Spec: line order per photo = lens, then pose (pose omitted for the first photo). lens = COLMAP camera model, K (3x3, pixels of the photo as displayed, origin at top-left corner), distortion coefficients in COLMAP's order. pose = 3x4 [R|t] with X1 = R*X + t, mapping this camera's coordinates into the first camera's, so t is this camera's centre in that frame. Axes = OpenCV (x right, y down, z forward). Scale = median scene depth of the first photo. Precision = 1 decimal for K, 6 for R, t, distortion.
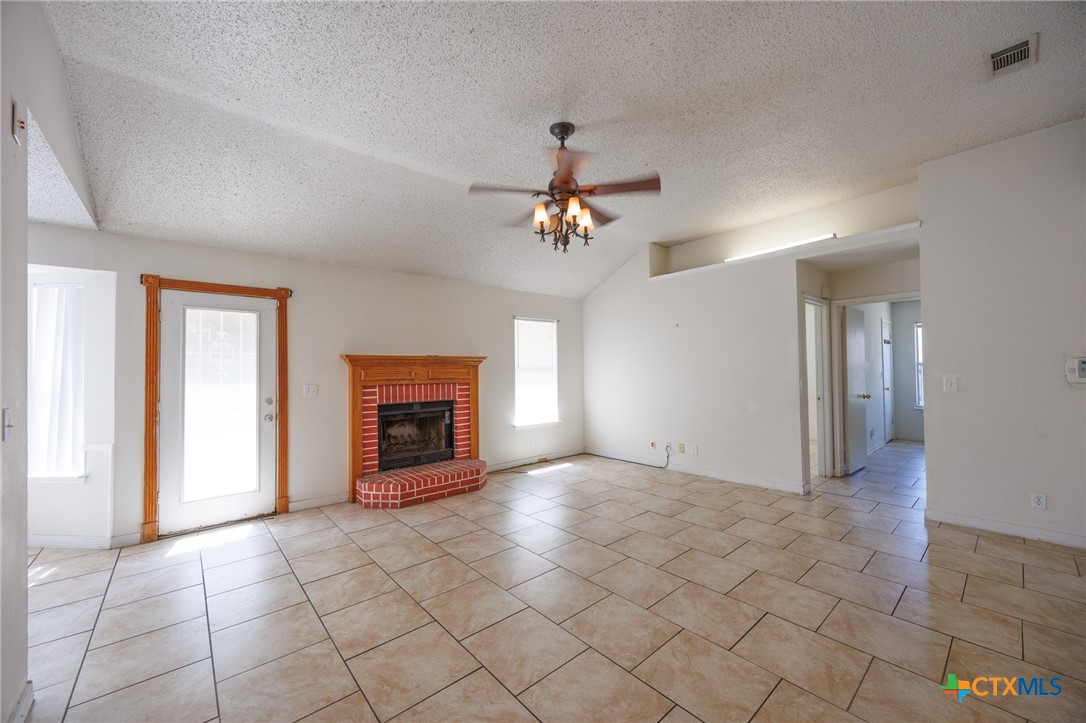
lens RADIAL K [[413.4, 0, 540.8], [0, 413.4, 362.3], [0, 0, 1]] dist [-0.005493, -0.000149]
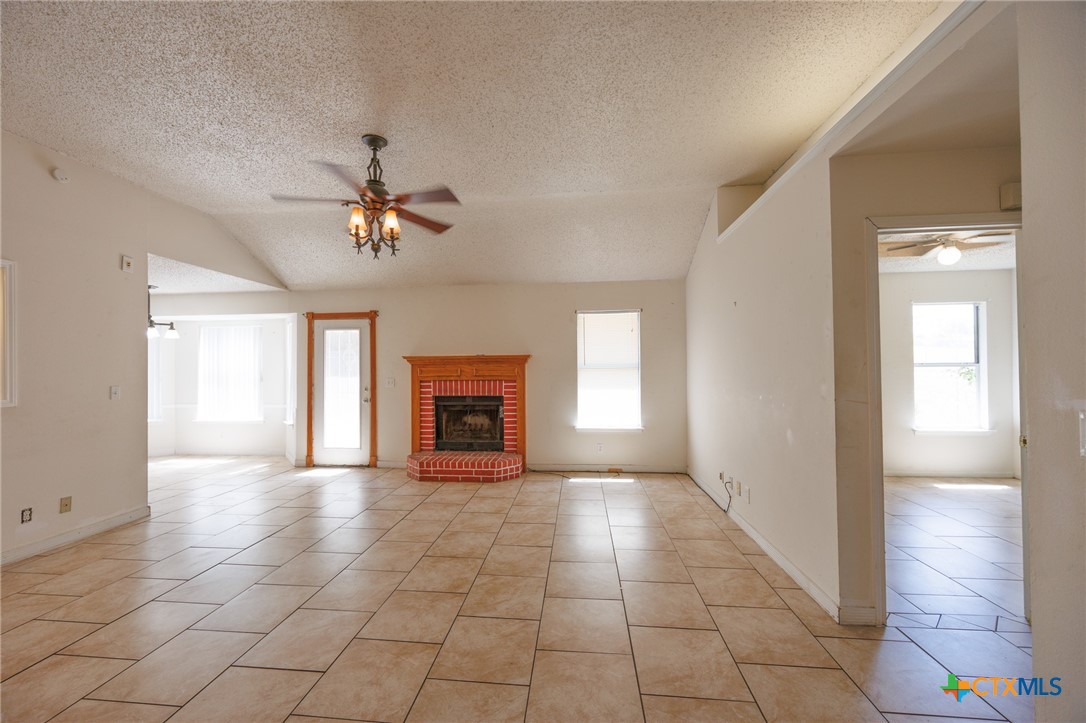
lens RADIAL K [[413.4, 0, 540.8], [0, 413.4, 362.3], [0, 0, 1]] dist [-0.005493, -0.000149]
pose [[0.693909, -0.001075, -0.720062, 0.725680], [0.013656, 0.999839, 0.011667, -0.008334], [0.719933, -0.017929, 0.693811, 0.377921]]
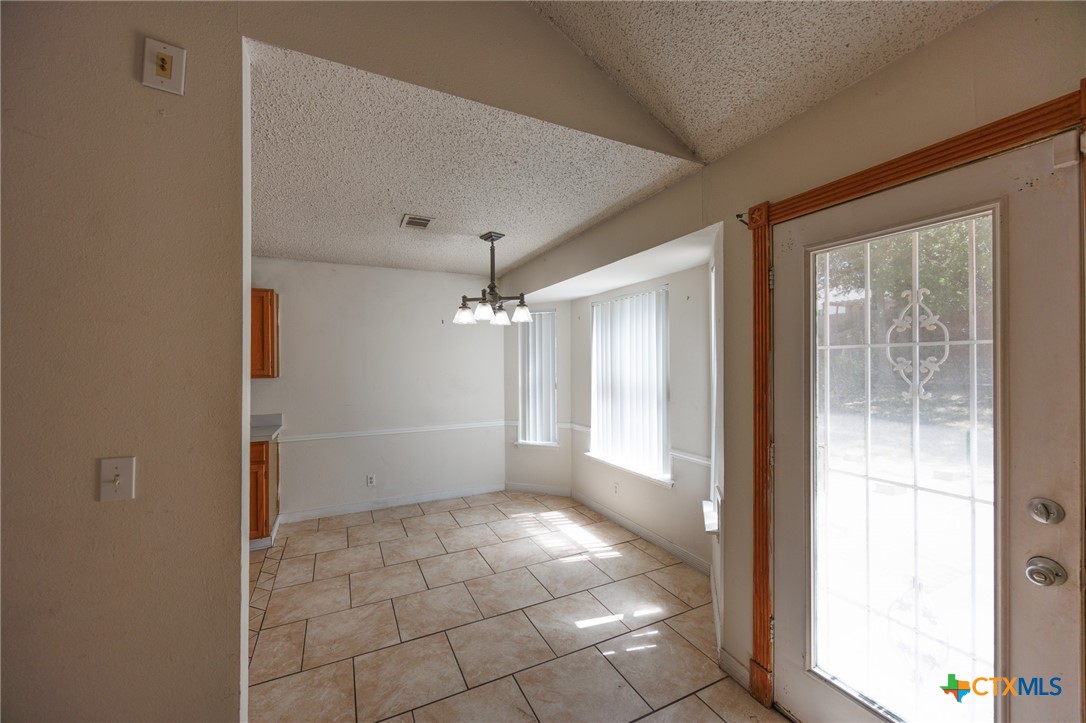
lens RADIAL K [[413.4, 0, 540.8], [0, 413.4, 362.3], [0, 0, 1]] dist [-0.005493, -0.000149]
pose [[-0.254285, 0.012165, -0.967053, -0.268673], [0.029353, 0.999557, 0.004856, -0.014522], [0.966684, -0.027151, -0.254530, 0.650352]]
